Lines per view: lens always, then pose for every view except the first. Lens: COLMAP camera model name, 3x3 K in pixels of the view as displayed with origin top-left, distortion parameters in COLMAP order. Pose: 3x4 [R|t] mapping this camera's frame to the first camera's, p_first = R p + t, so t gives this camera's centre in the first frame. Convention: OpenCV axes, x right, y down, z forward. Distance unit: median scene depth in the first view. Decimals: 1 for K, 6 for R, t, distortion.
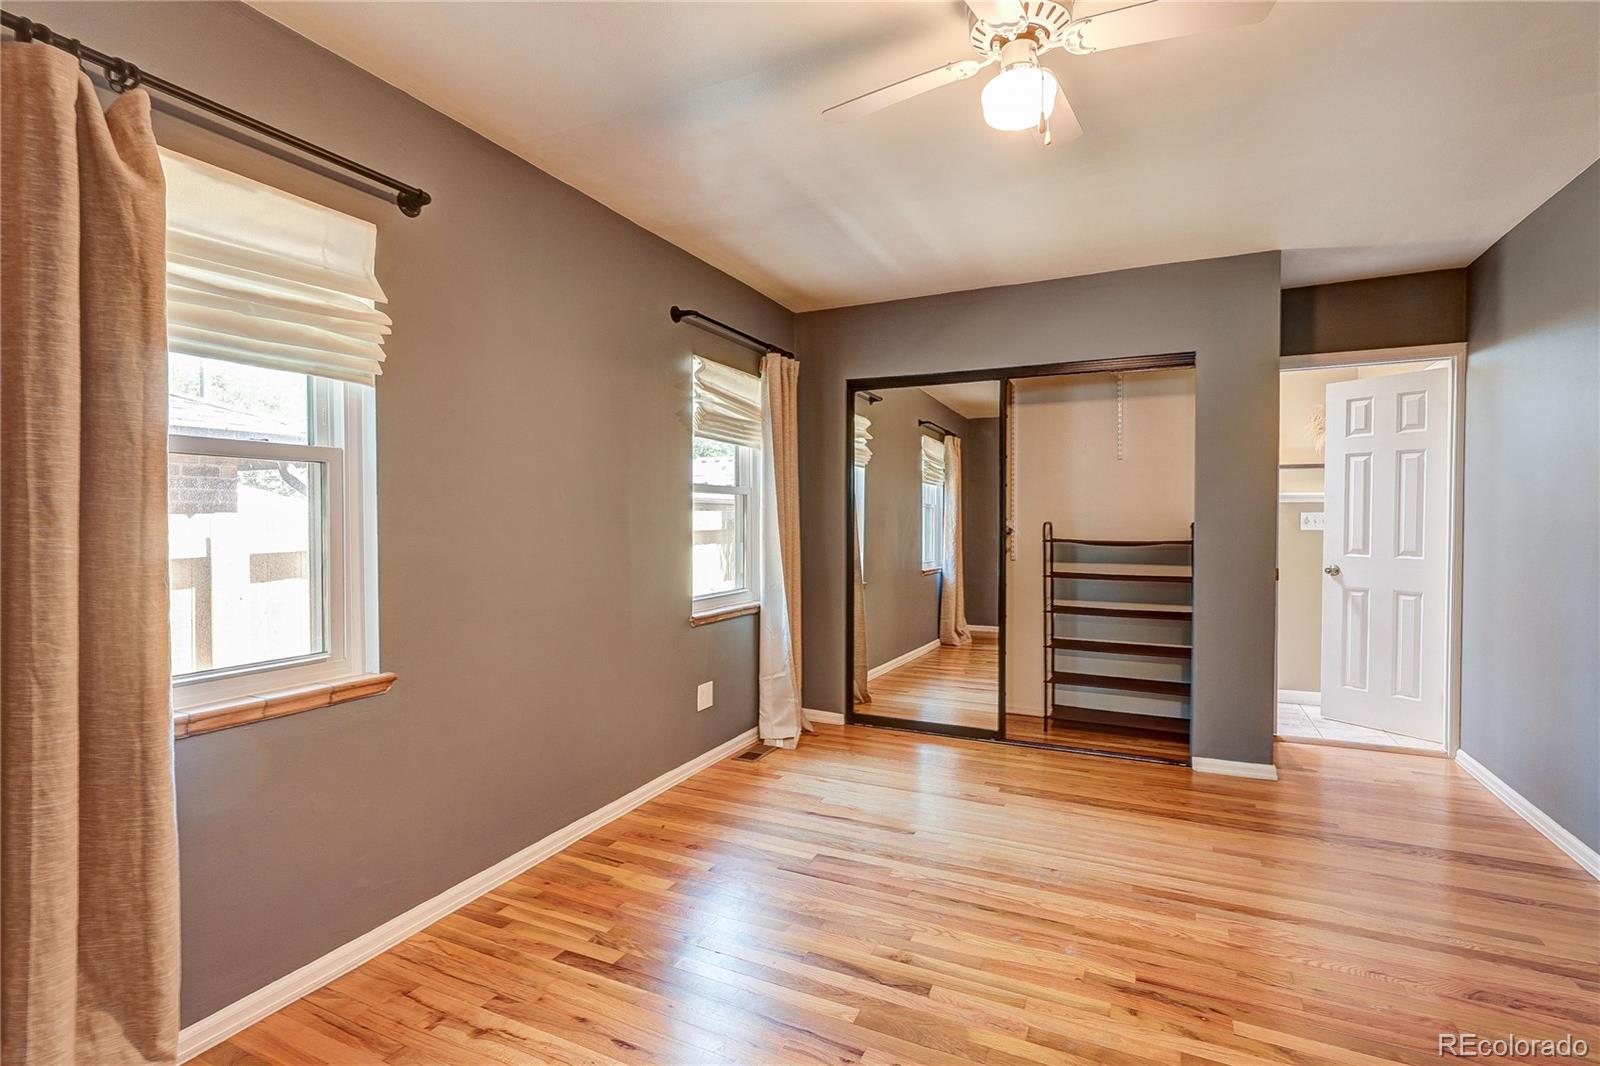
lens RADIAL K [[763.5, 0, 800.0], [0, 763.5, 533.0], [0, 0, 1]] dist [-0.001508, -0.000260]
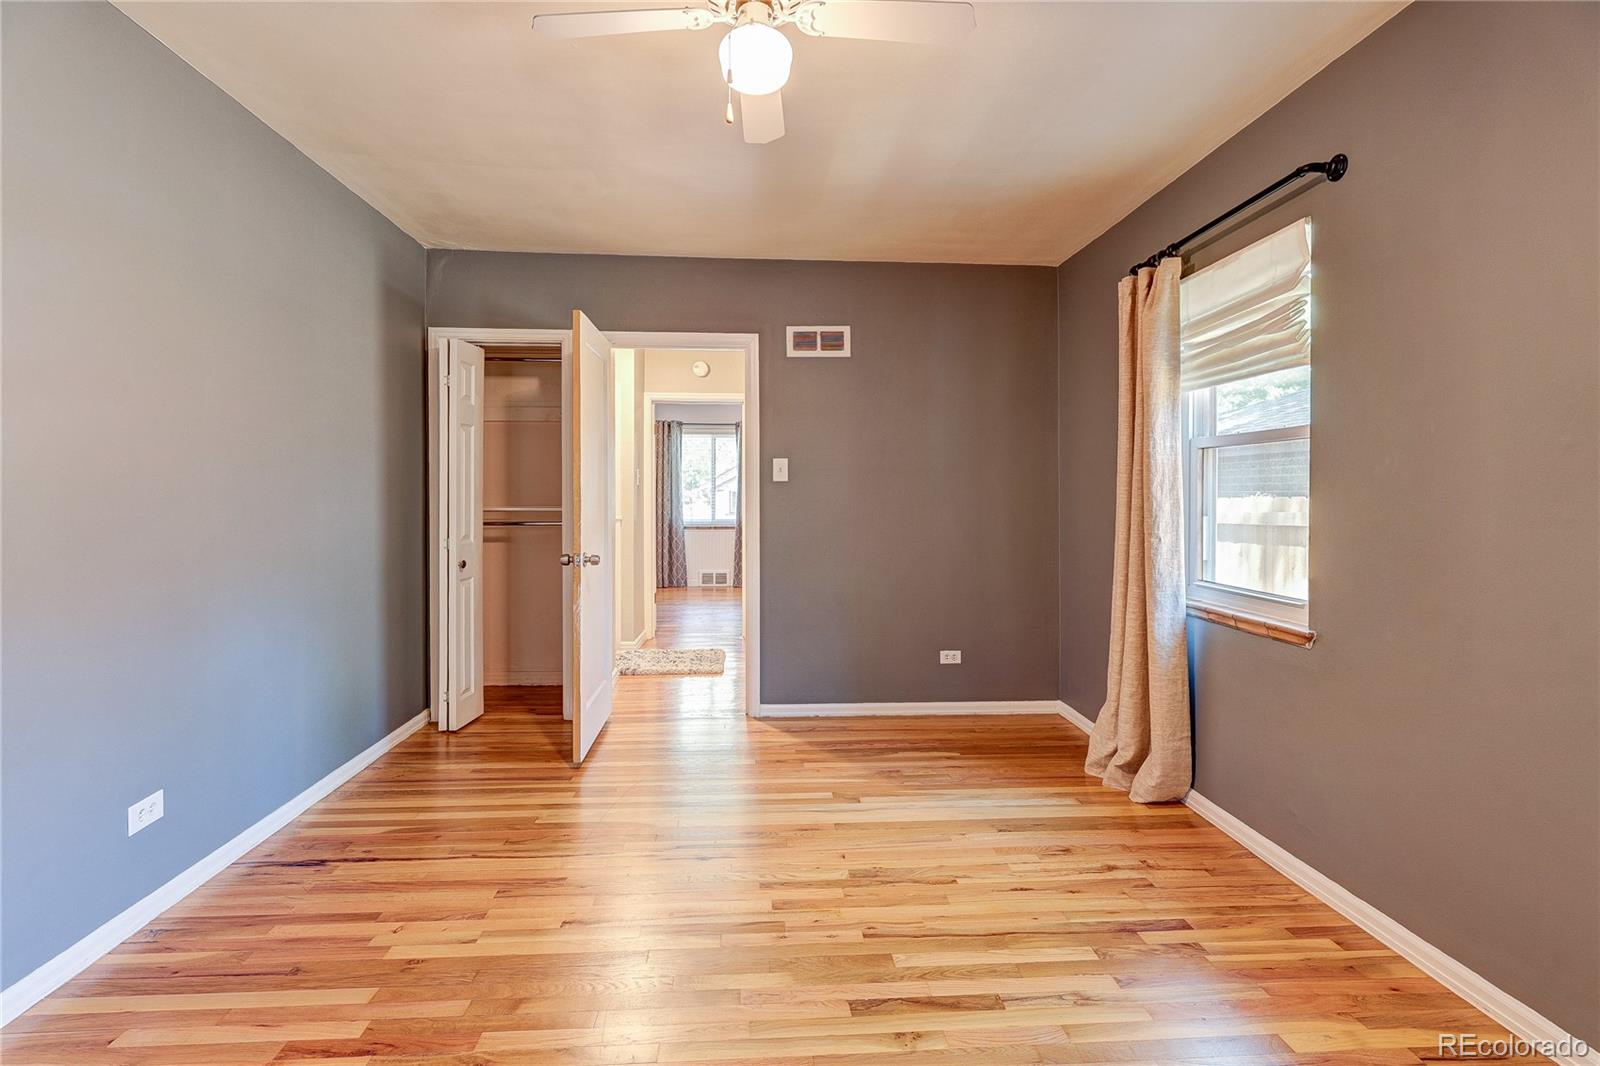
lens RADIAL K [[769.6, 0, 799.6], [0, 769.6, 489.9], [0, 0, 1]] dist [-0.001504, -0.000671]
pose [[-0.872650, -0.007231, -0.488293, 0.638483], [-0.011216, 0.999923, 0.005238, -0.010292], [0.488217, 0.010048, -0.872664, 1.678382]]
